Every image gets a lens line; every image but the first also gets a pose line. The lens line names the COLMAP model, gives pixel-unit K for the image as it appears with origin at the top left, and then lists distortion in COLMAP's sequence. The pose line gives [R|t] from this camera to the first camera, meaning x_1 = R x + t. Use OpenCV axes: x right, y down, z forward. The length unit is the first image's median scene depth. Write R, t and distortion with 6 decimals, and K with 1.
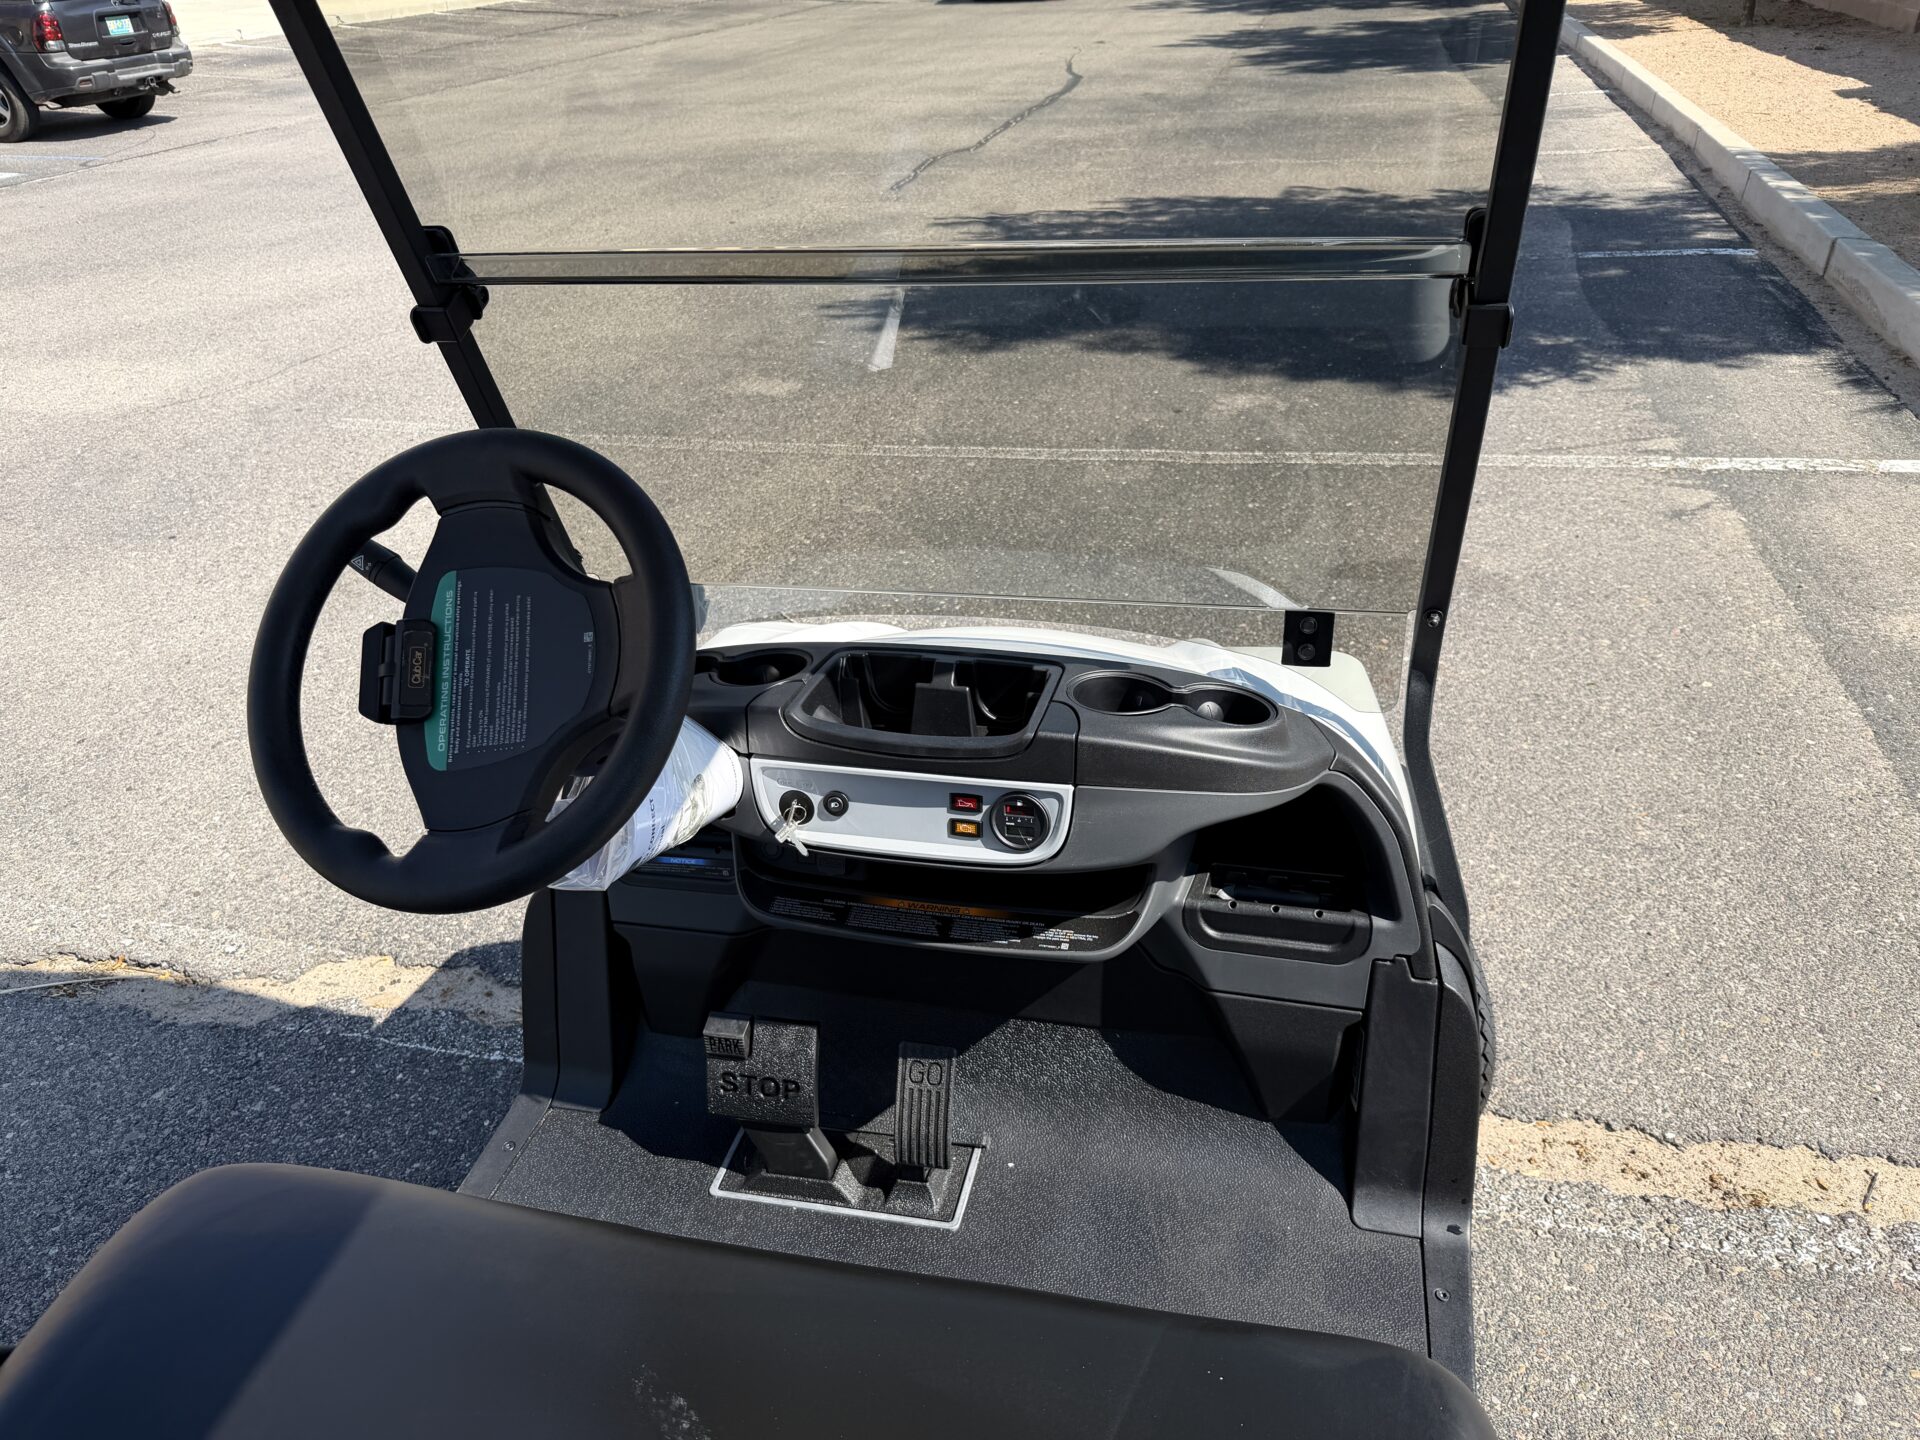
lens RADIAL K [[1361.1, 0, 965.0], [0, 1361.1, 737.8], [0, 0, 1]] dist [0.012119, -0.027029]
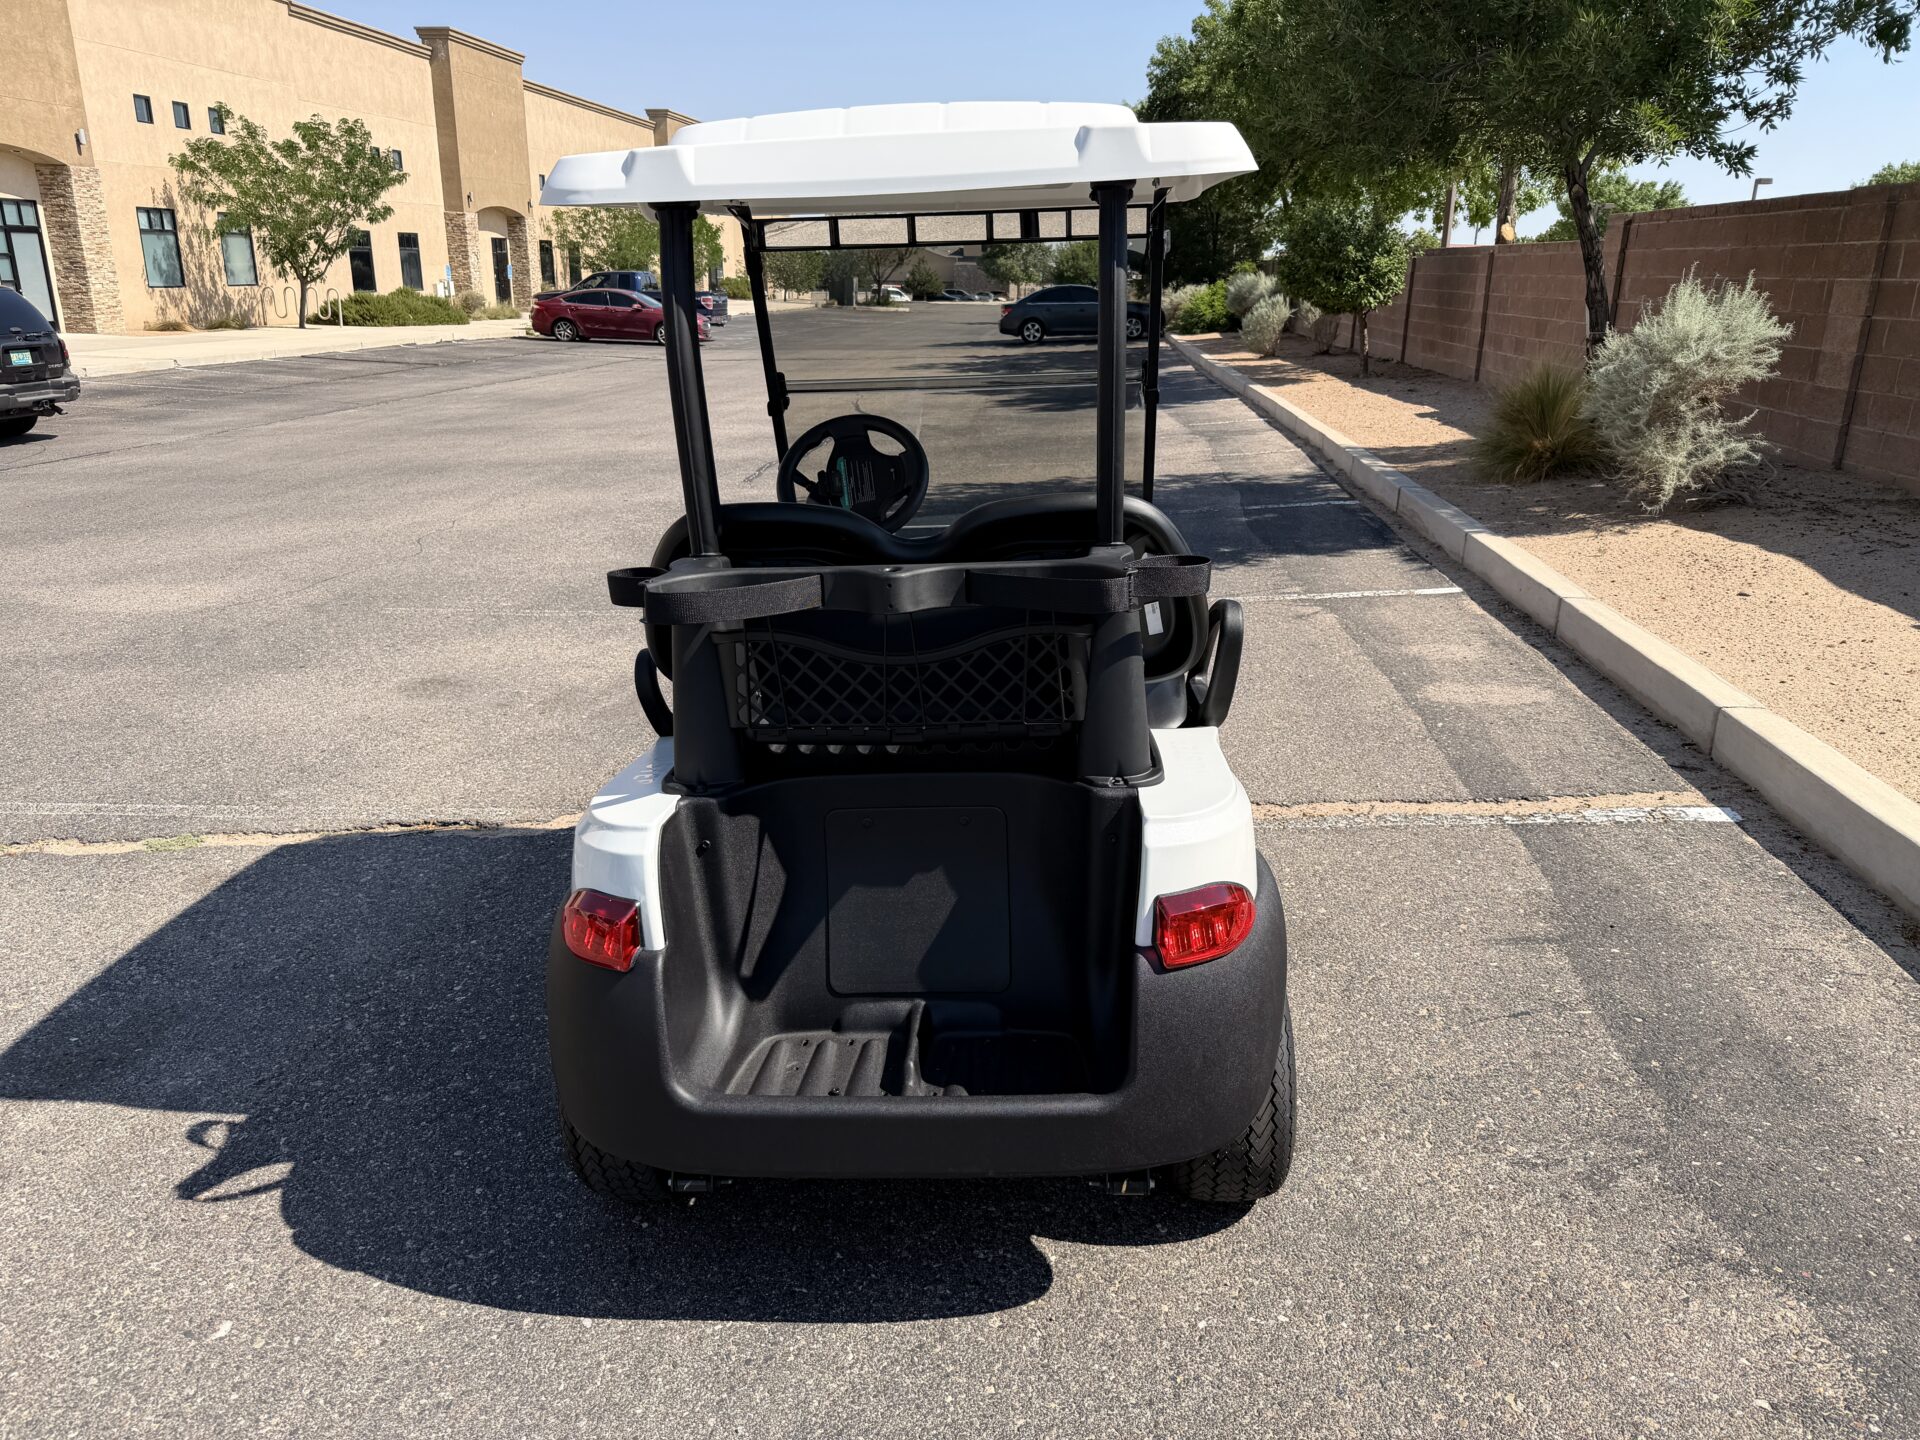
lens RADIAL K [[1361.1, 0, 968.9], [0, 1361.1, 723.7], [0, 0, 1]] dist [0.012119, -0.027029]
pose [[0.984875, -0.027918, 0.171000, -0.067001], [0.067901, 0.970181, -0.232678, 0.127950], [-0.159405, 0.240770, 0.957403, -0.198413]]
